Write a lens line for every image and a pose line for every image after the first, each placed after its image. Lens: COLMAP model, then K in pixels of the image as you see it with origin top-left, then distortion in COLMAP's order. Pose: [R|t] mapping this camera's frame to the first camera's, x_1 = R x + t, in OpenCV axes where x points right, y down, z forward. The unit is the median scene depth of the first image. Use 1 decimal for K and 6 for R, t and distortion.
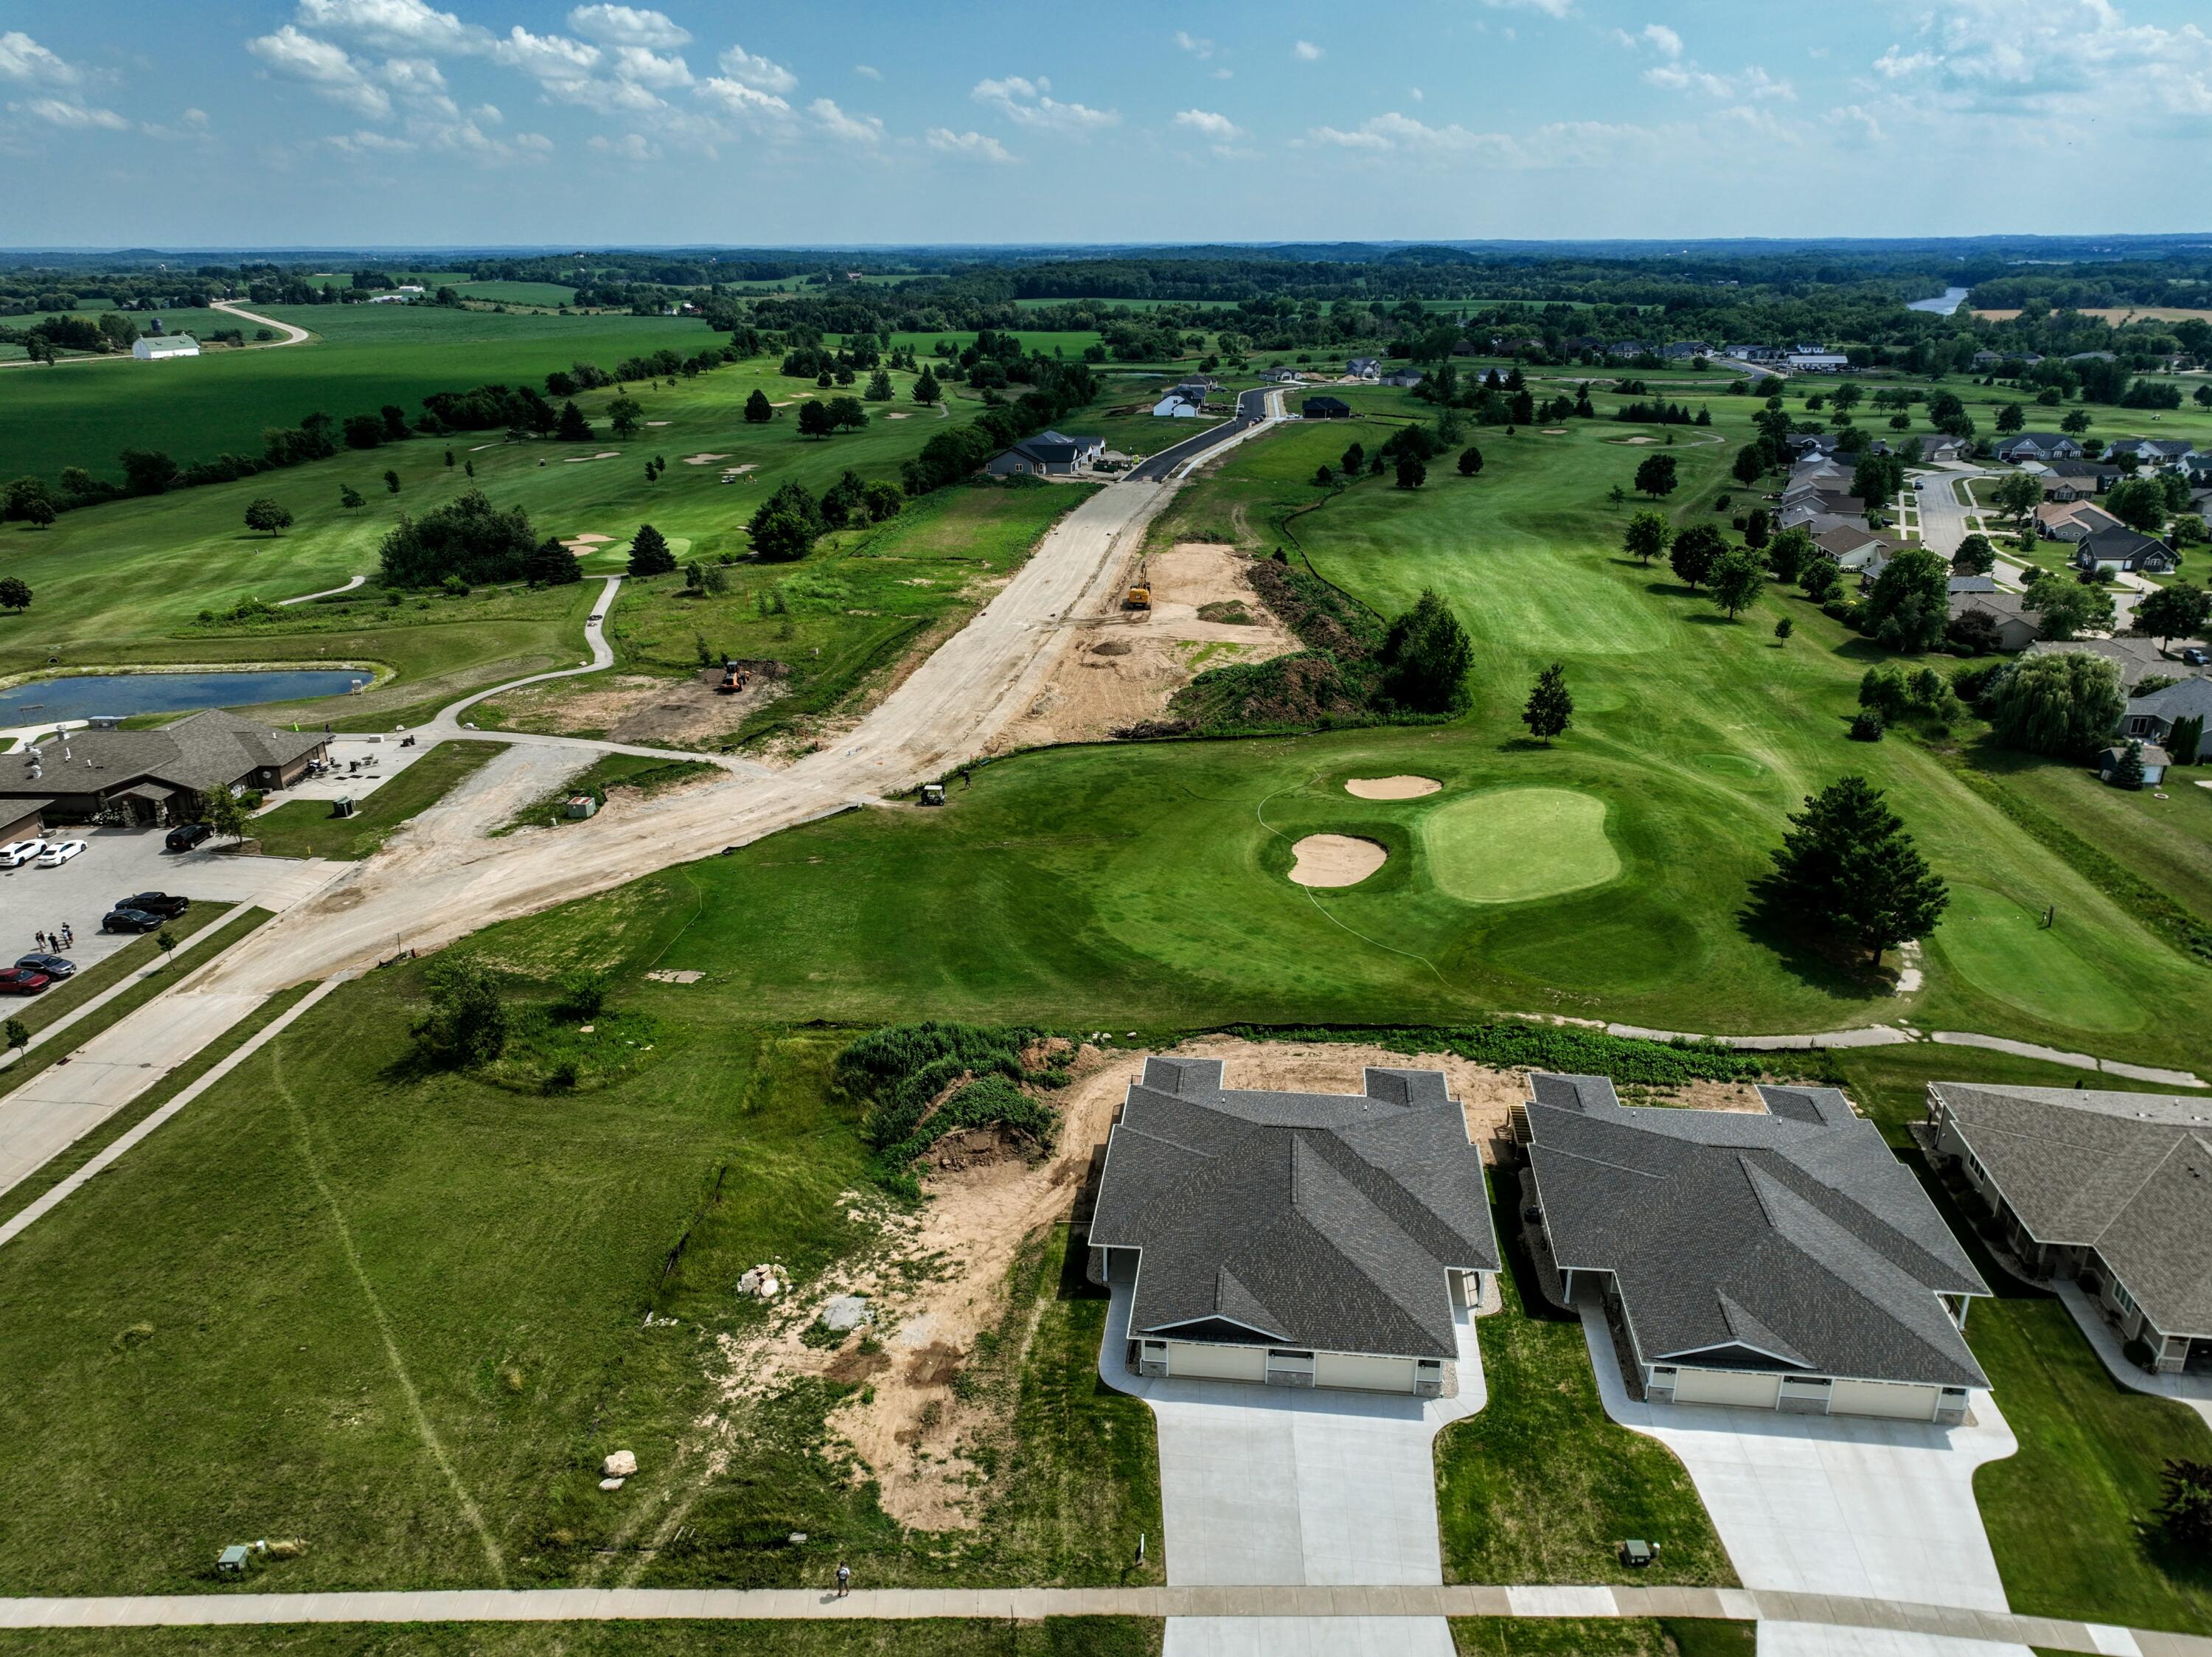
lens RADIAL K [[1549.5, 0, 1106.0], [0, 1549.5, 828.5], [0, 0, 1]] dist [-0.000765, 0.007154]
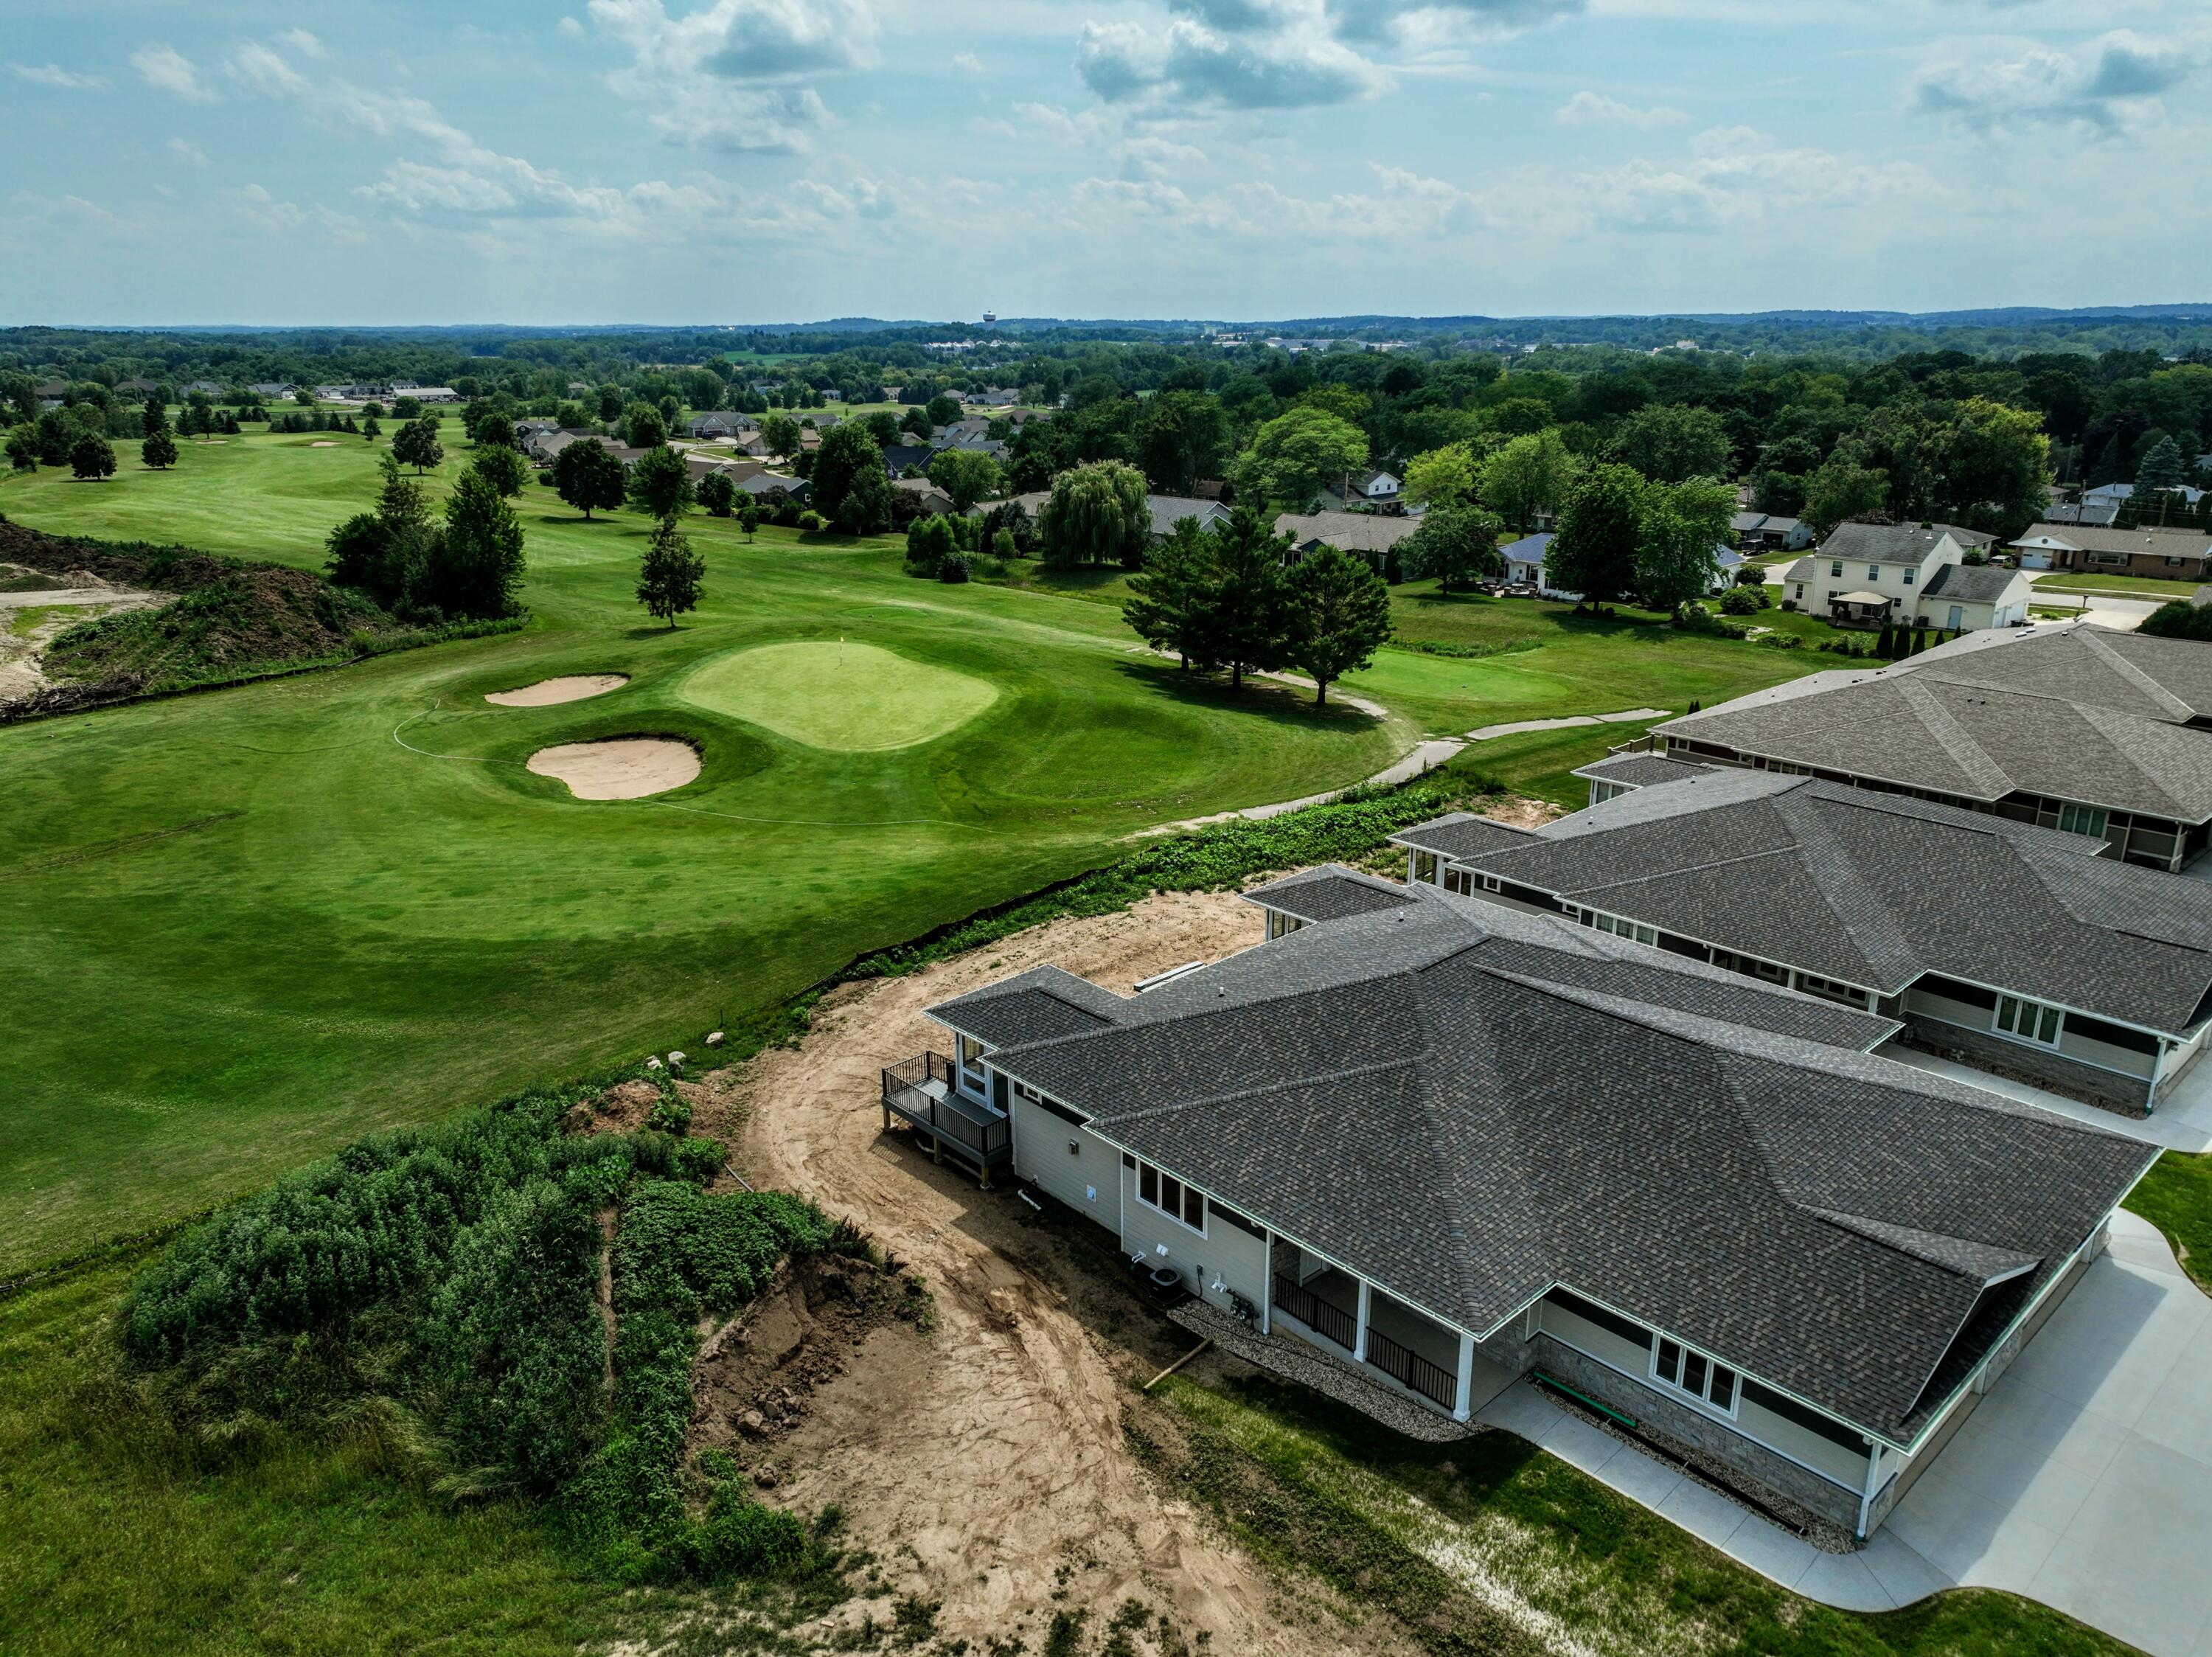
lens RADIAL K [[1553.5, 0, 1106.0], [0, 1553.5, 828.5], [0, 0, 1]] dist [0.003329, 0.002517]
pose [[0.644659, -0.232241, 0.728340, -0.313076], [0.271918, 0.960091, 0.065461, 0.097679], [-0.714476, 0.155848, 0.682082, 0.775599]]
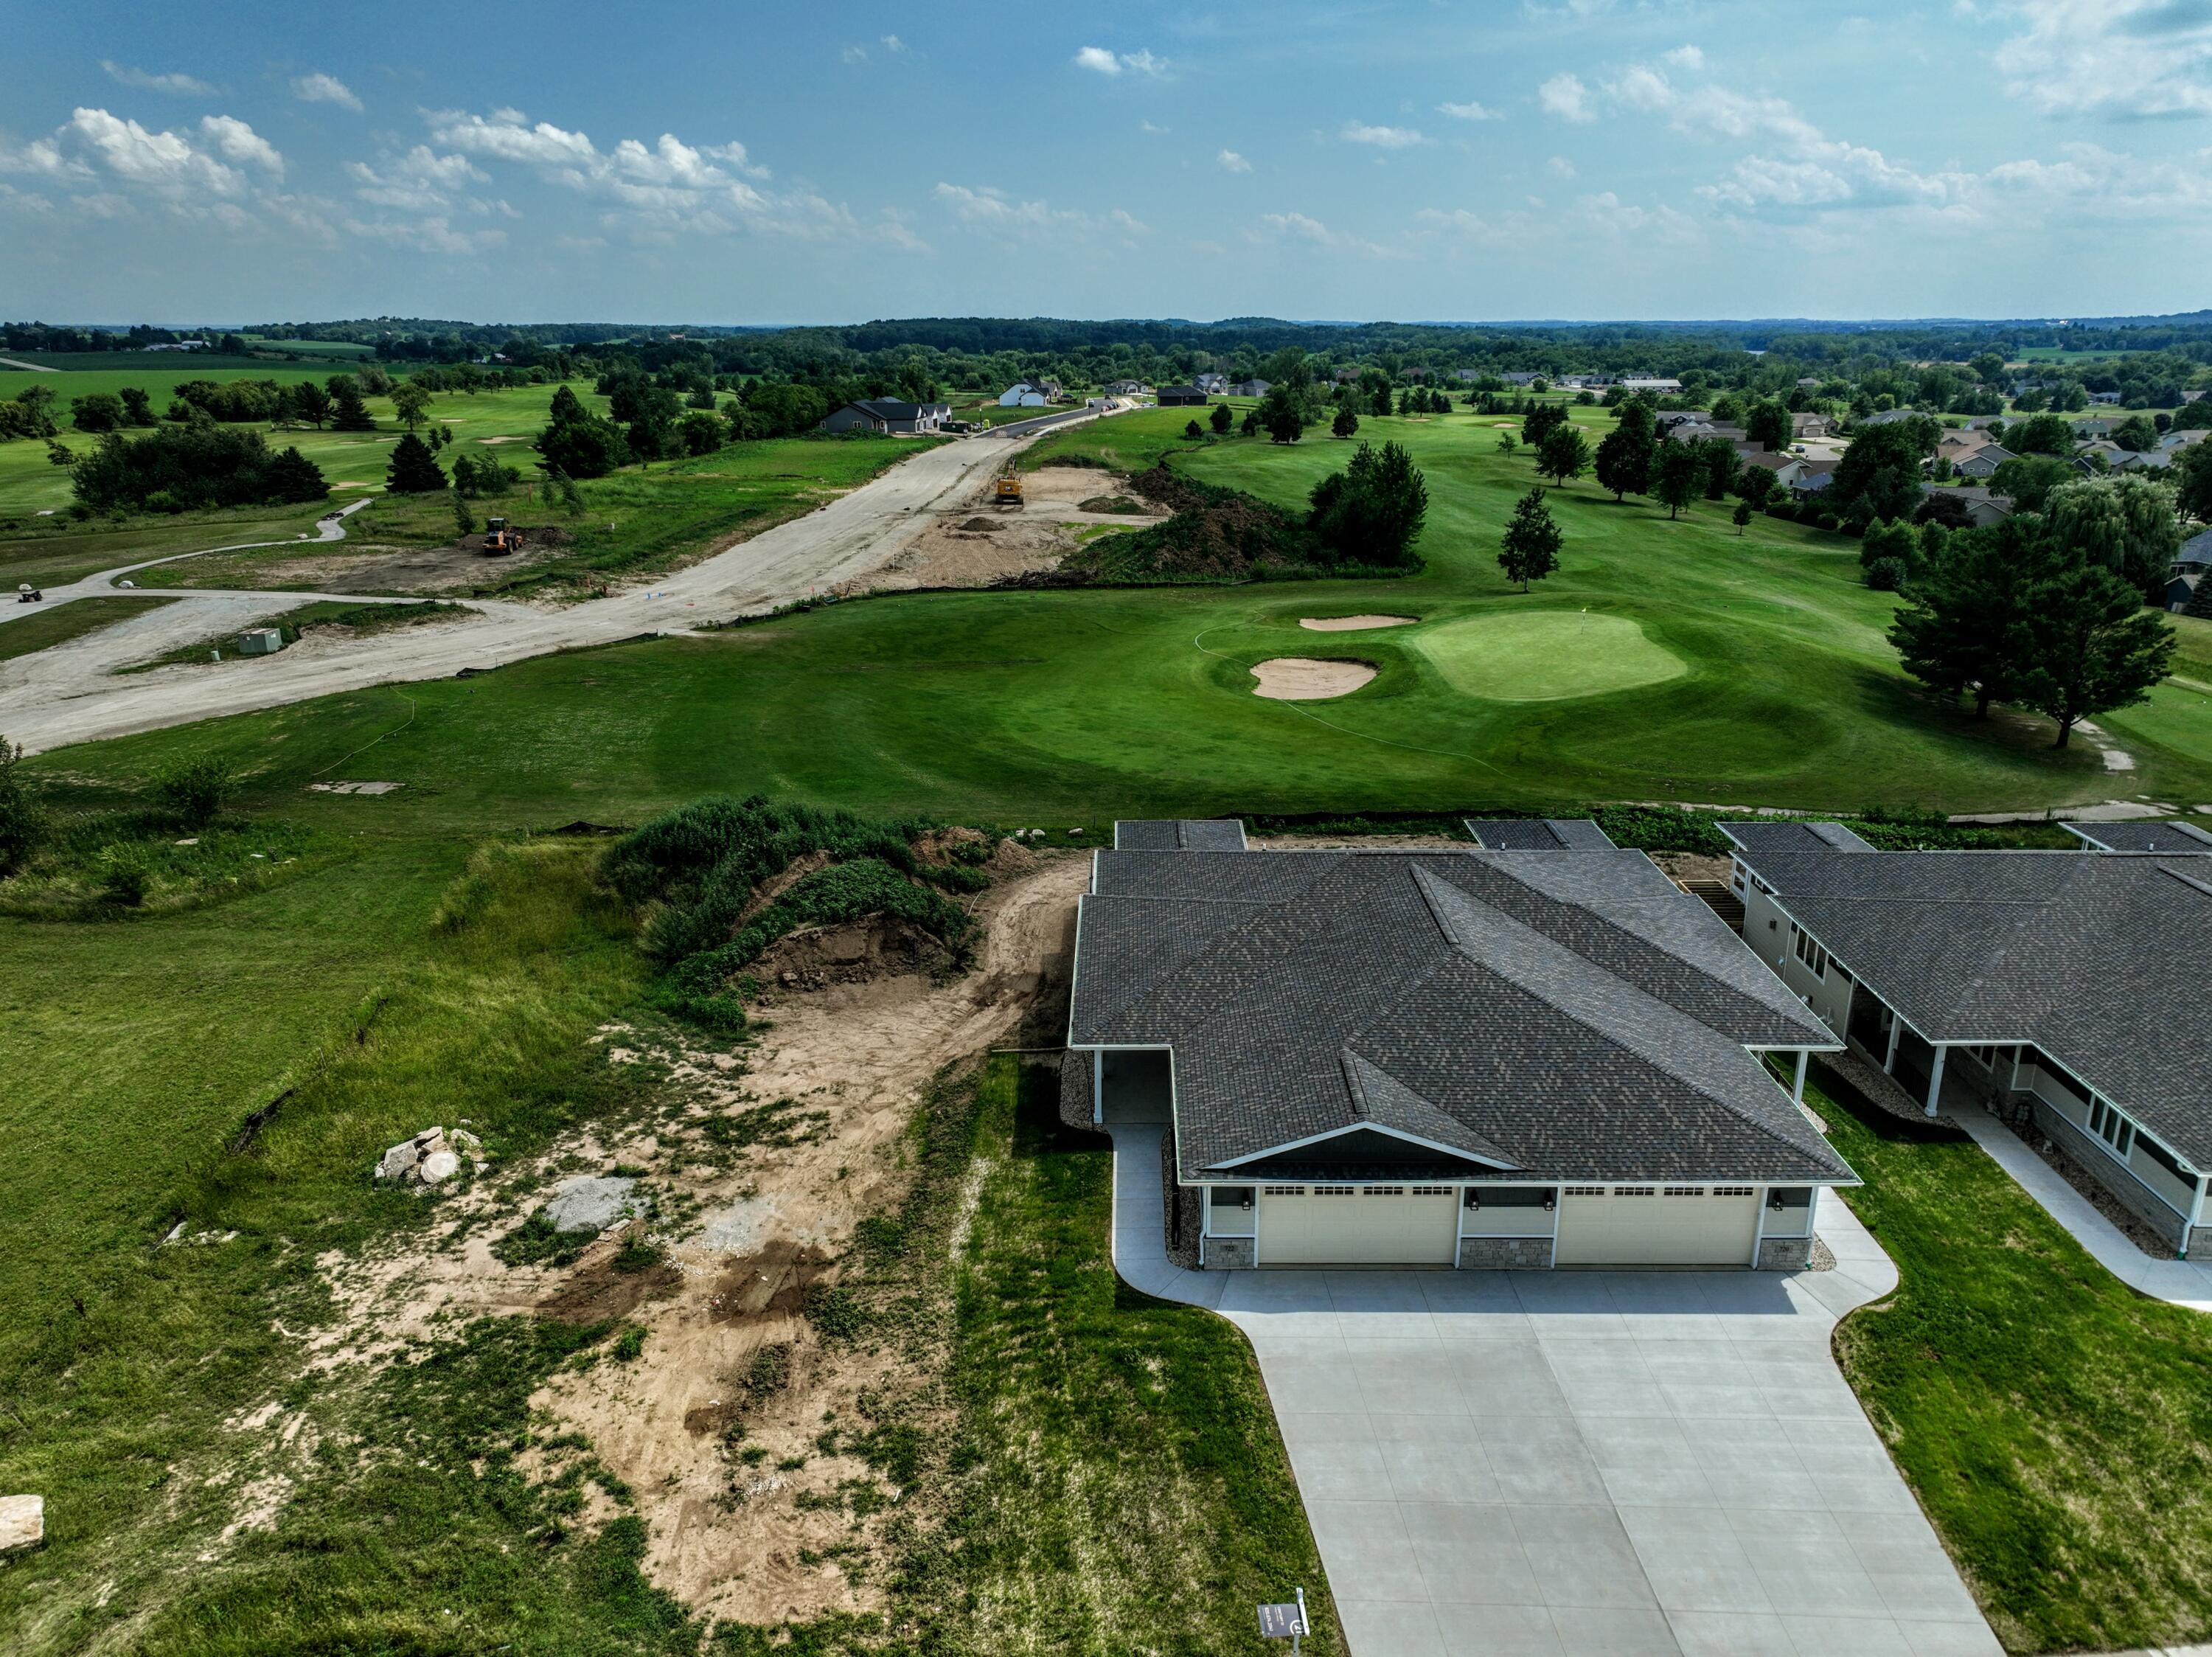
lens RADIAL K [[1549.5, 0, 1106.0], [0, 1549.5, 828.5], [0, 0, 1]] dist [-0.000765, 0.007154]
pose [[0.994369, -0.029511, 0.101782, -0.049041], [0.034521, 0.998260, -0.047813, 0.217414], [-0.100194, 0.051057, 0.993657, 0.468802]]
